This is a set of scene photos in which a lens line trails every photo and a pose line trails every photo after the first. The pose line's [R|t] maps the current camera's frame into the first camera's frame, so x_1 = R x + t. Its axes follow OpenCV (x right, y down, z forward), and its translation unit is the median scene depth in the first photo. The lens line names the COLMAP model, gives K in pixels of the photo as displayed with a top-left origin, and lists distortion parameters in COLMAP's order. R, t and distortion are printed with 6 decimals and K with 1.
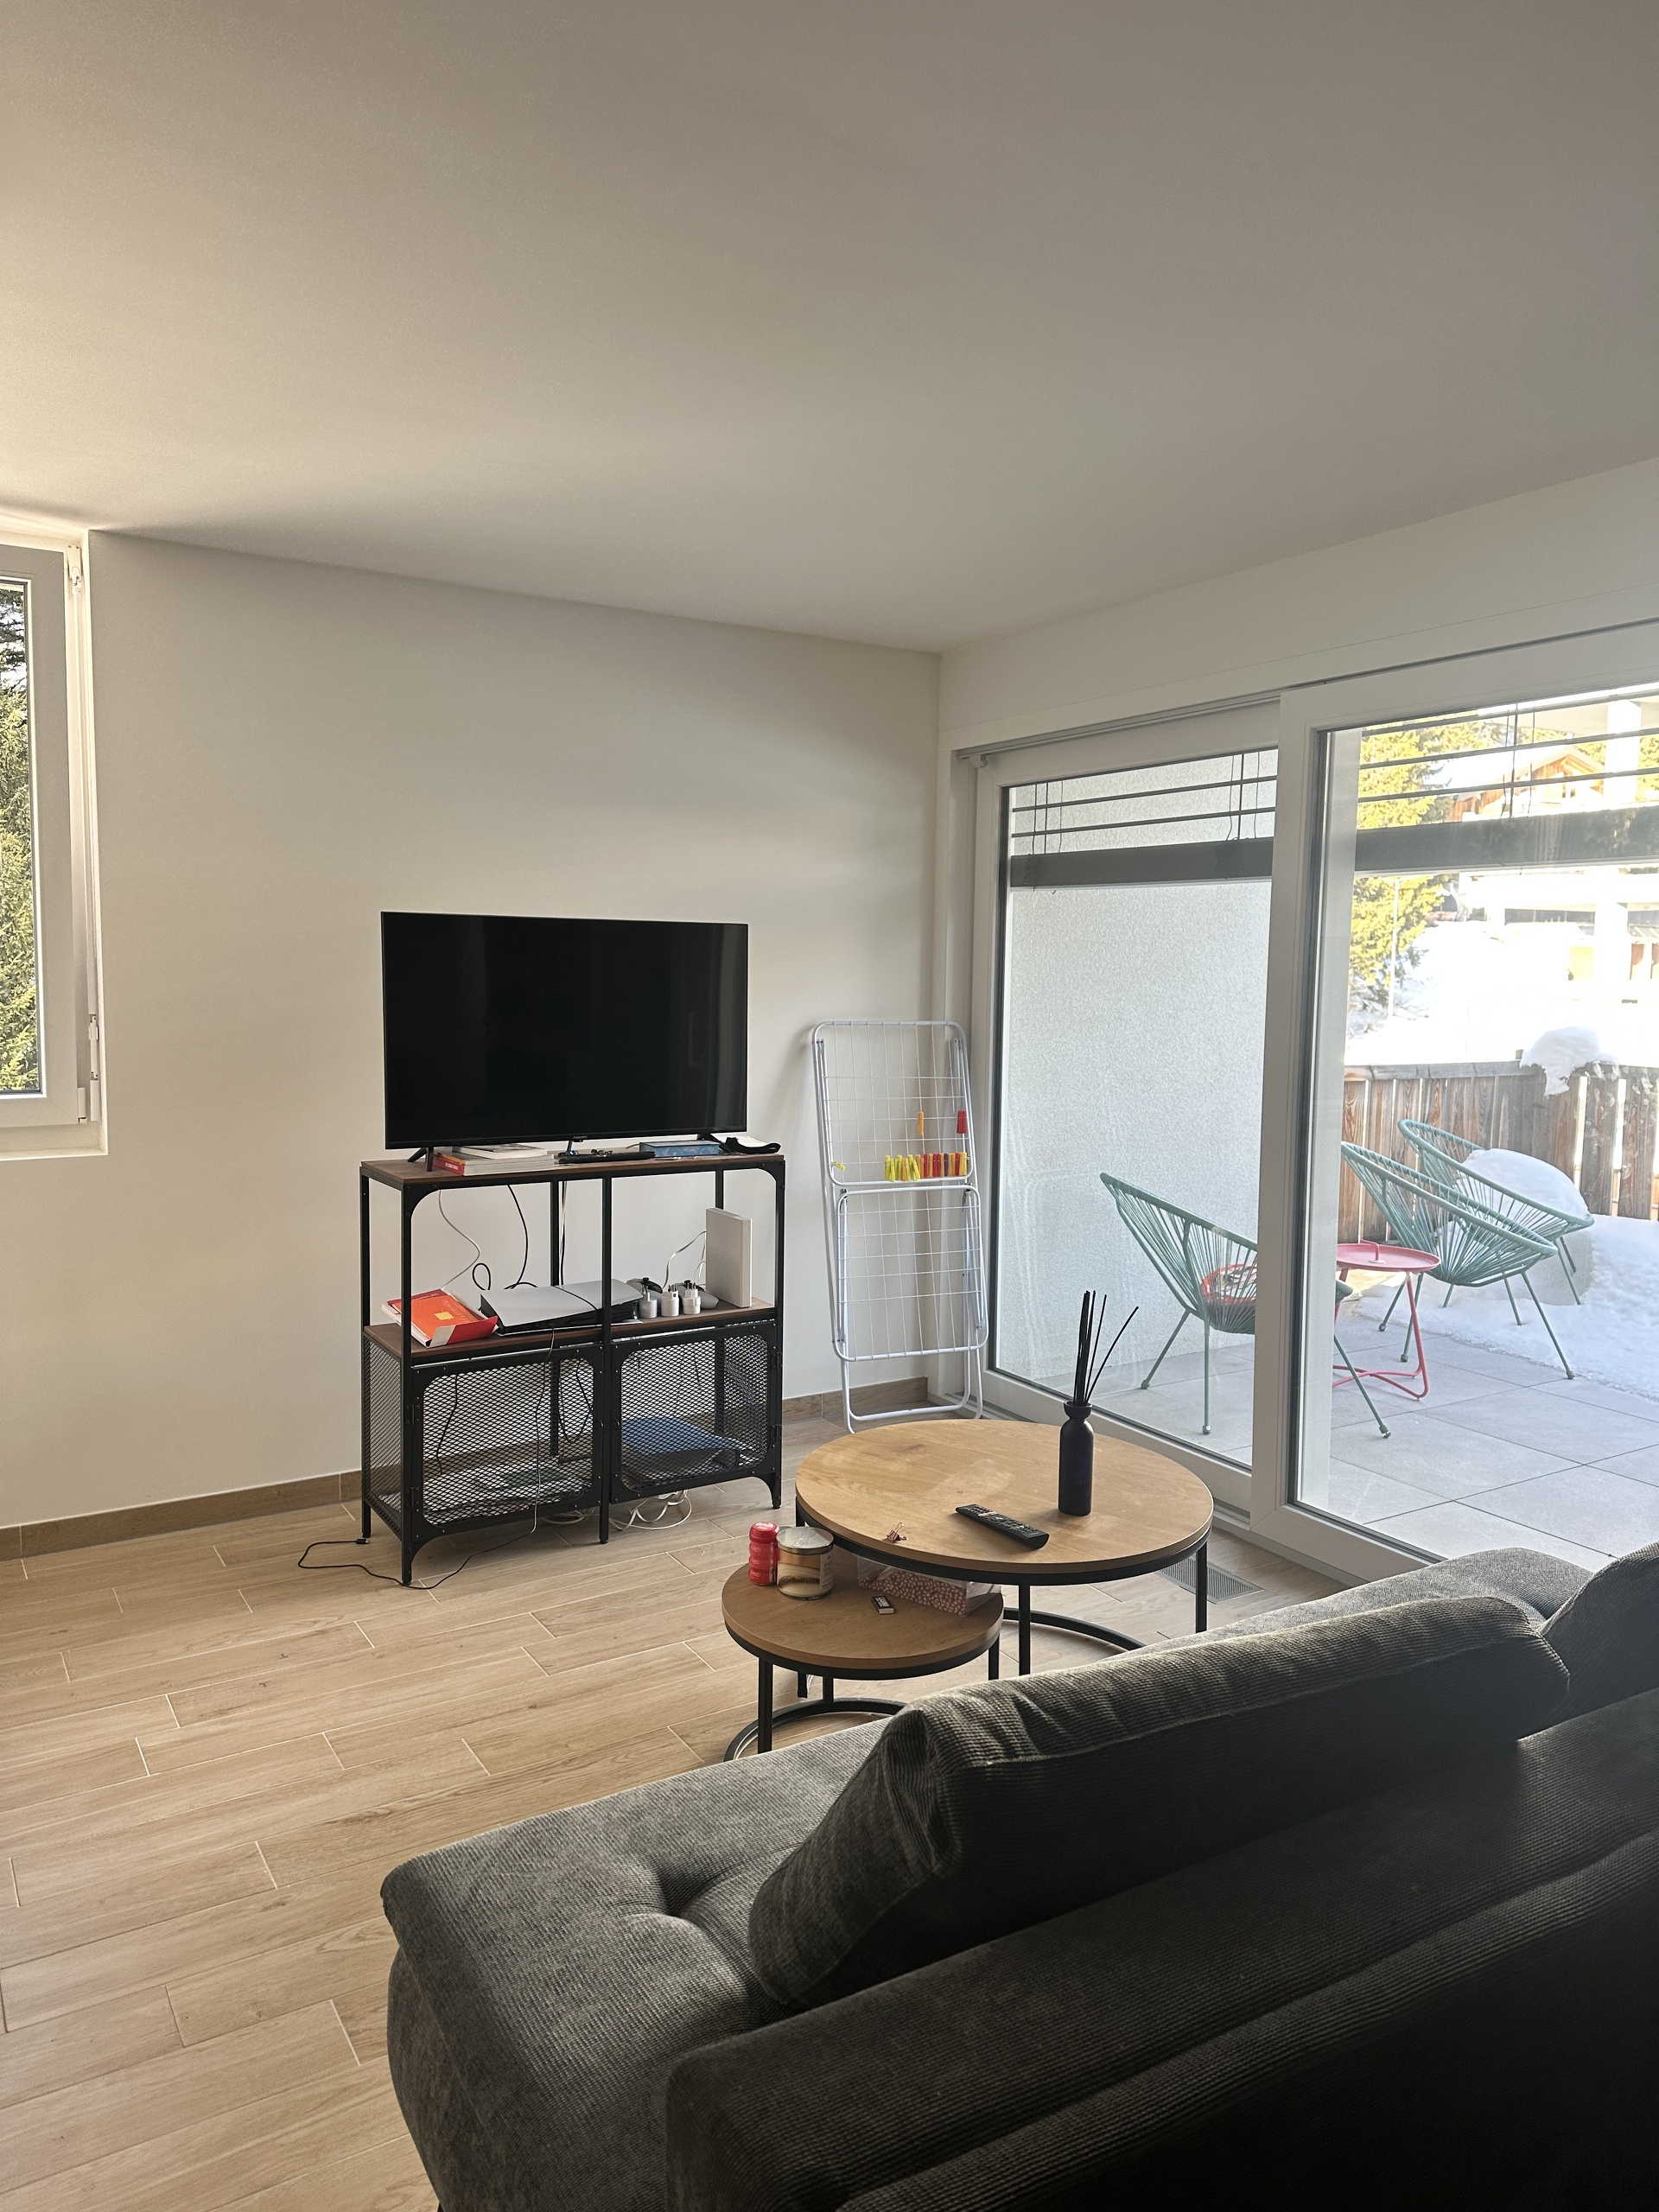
lens RADIAL K [[1521.7, 0, 829.5], [0, 1521.7, 1106.0], [0, 0, 1]] dist [0.005996, -0.002688]
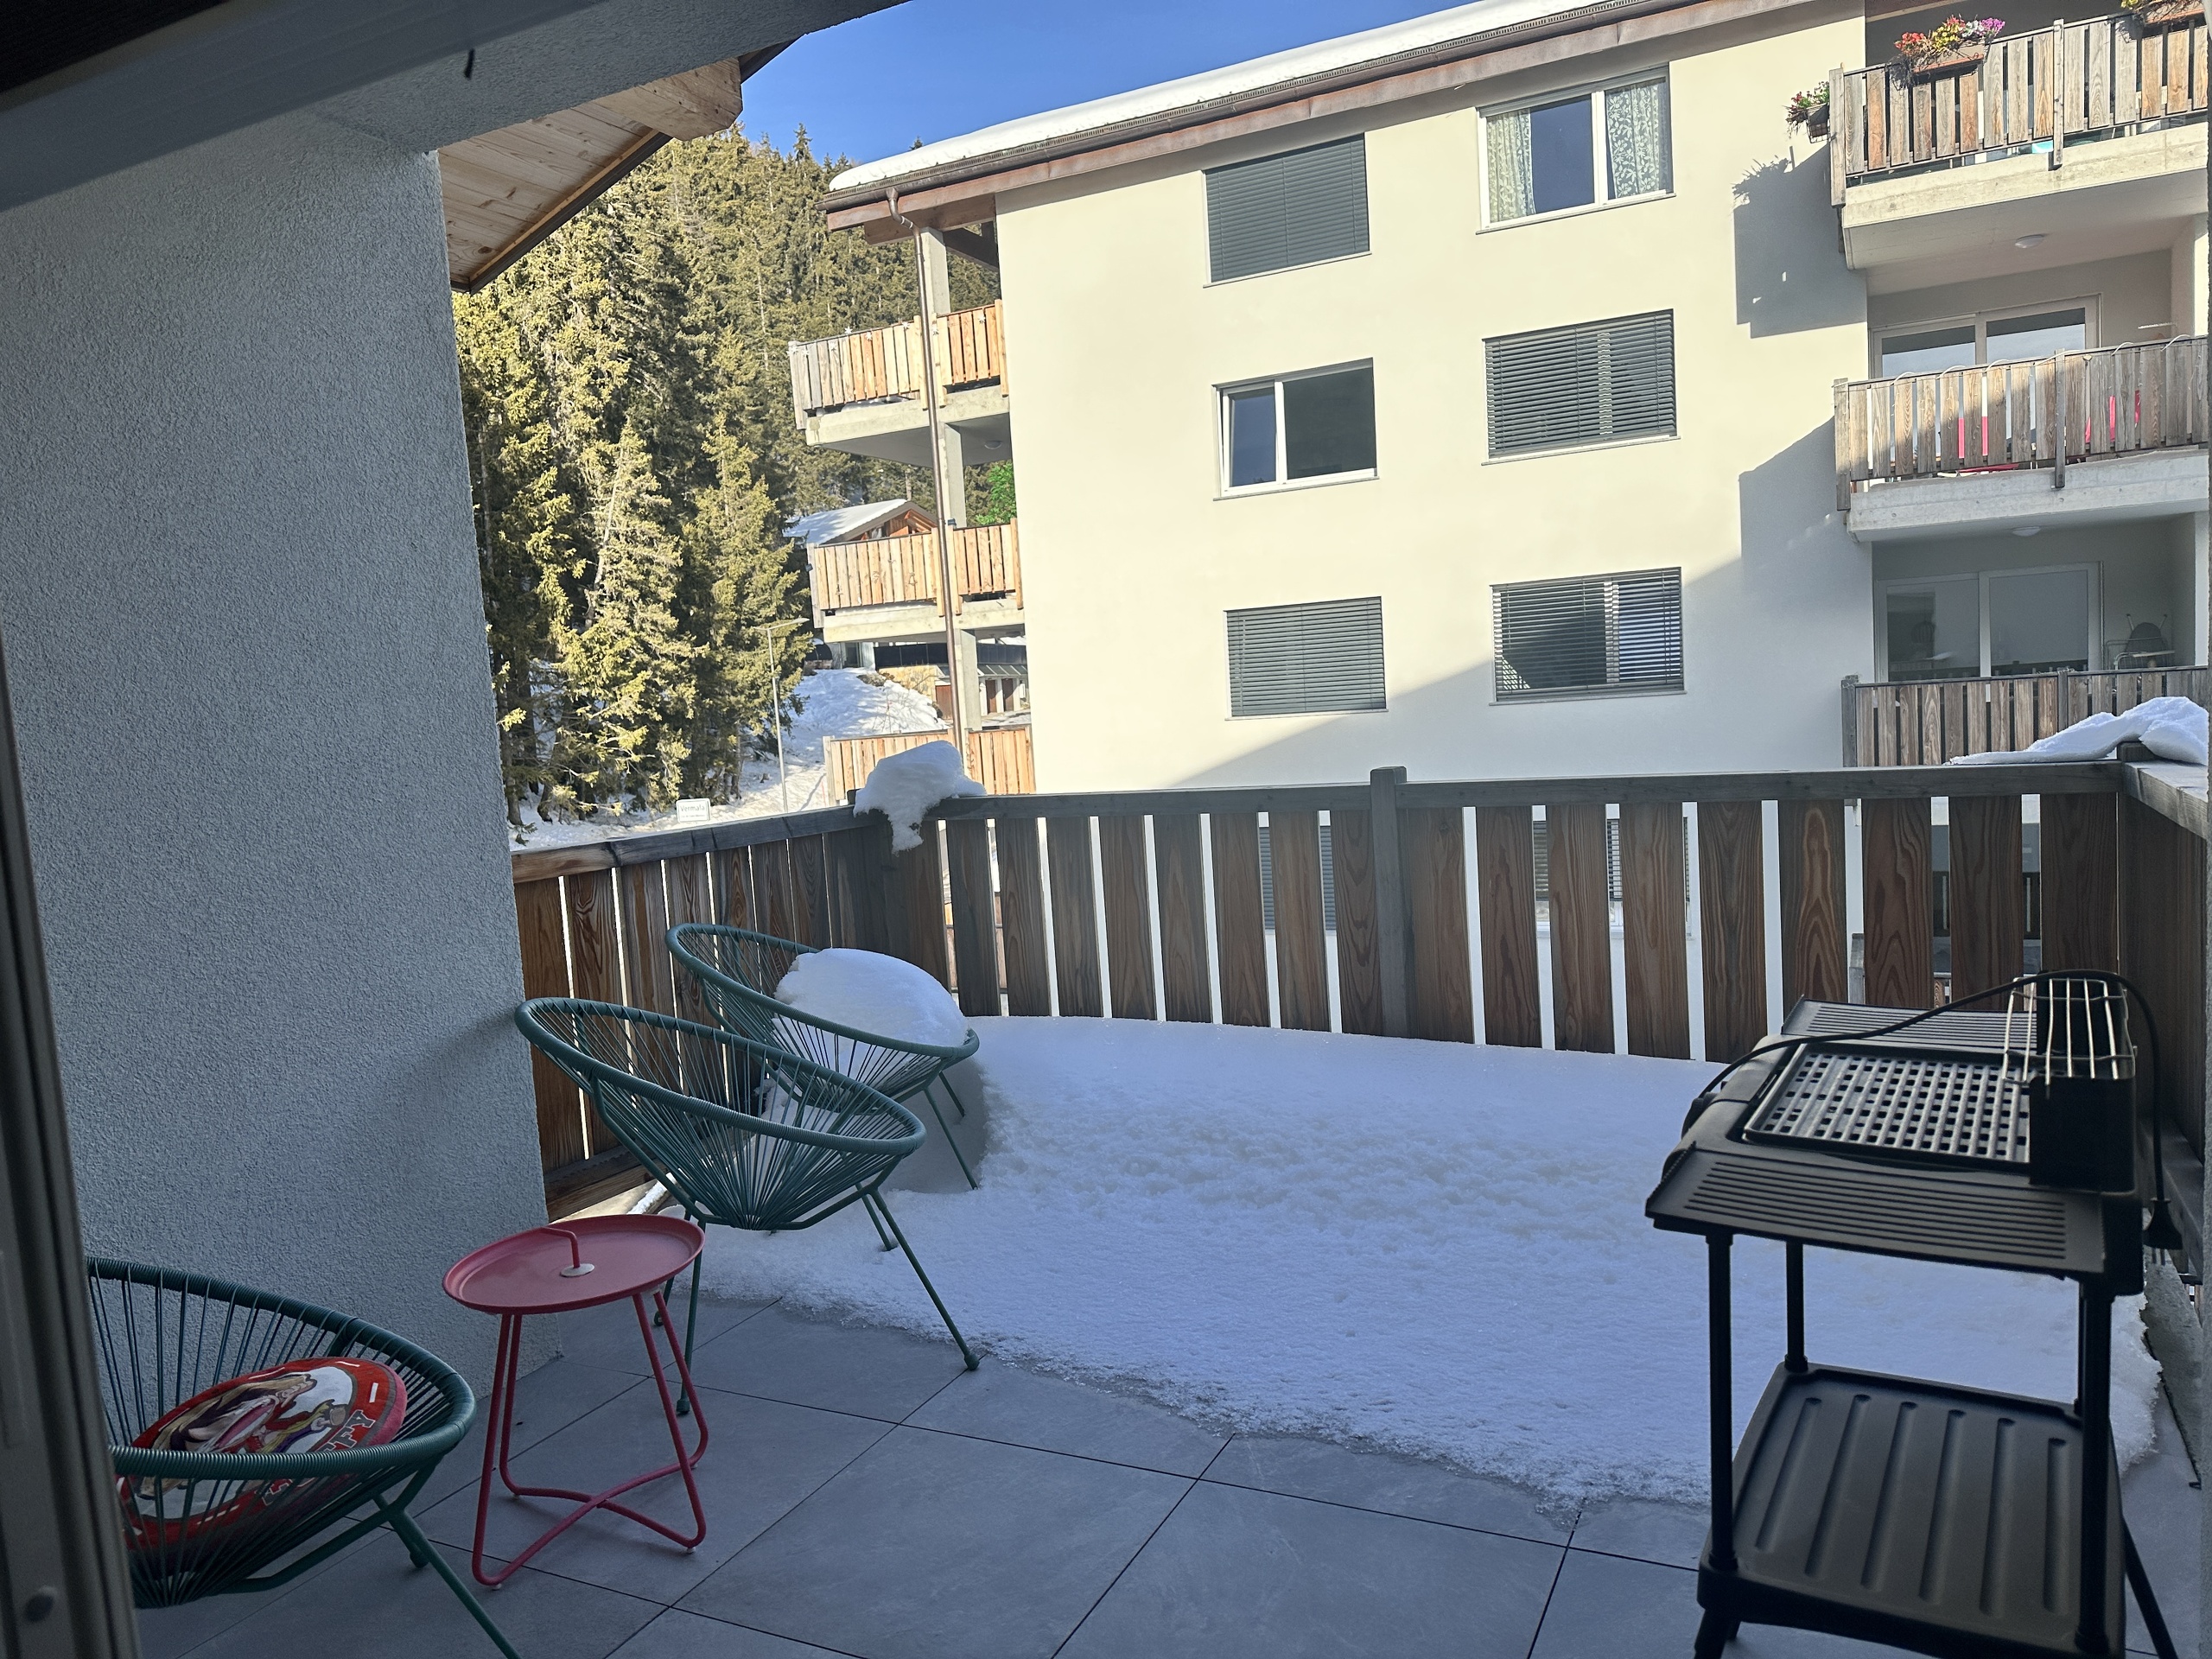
lens RADIAL K [[1521.7, 0, 1100.5], [0, 1521.7, 836.2], [0, 0, 1]] dist [0.005996, -0.002688]
pose [[0.846152, -0.111819, 0.521078, 0.196666], [0.121548, 0.992463, 0.015597, -0.013653], [-0.518895, 0.050139, 0.853366, 0.375786]]
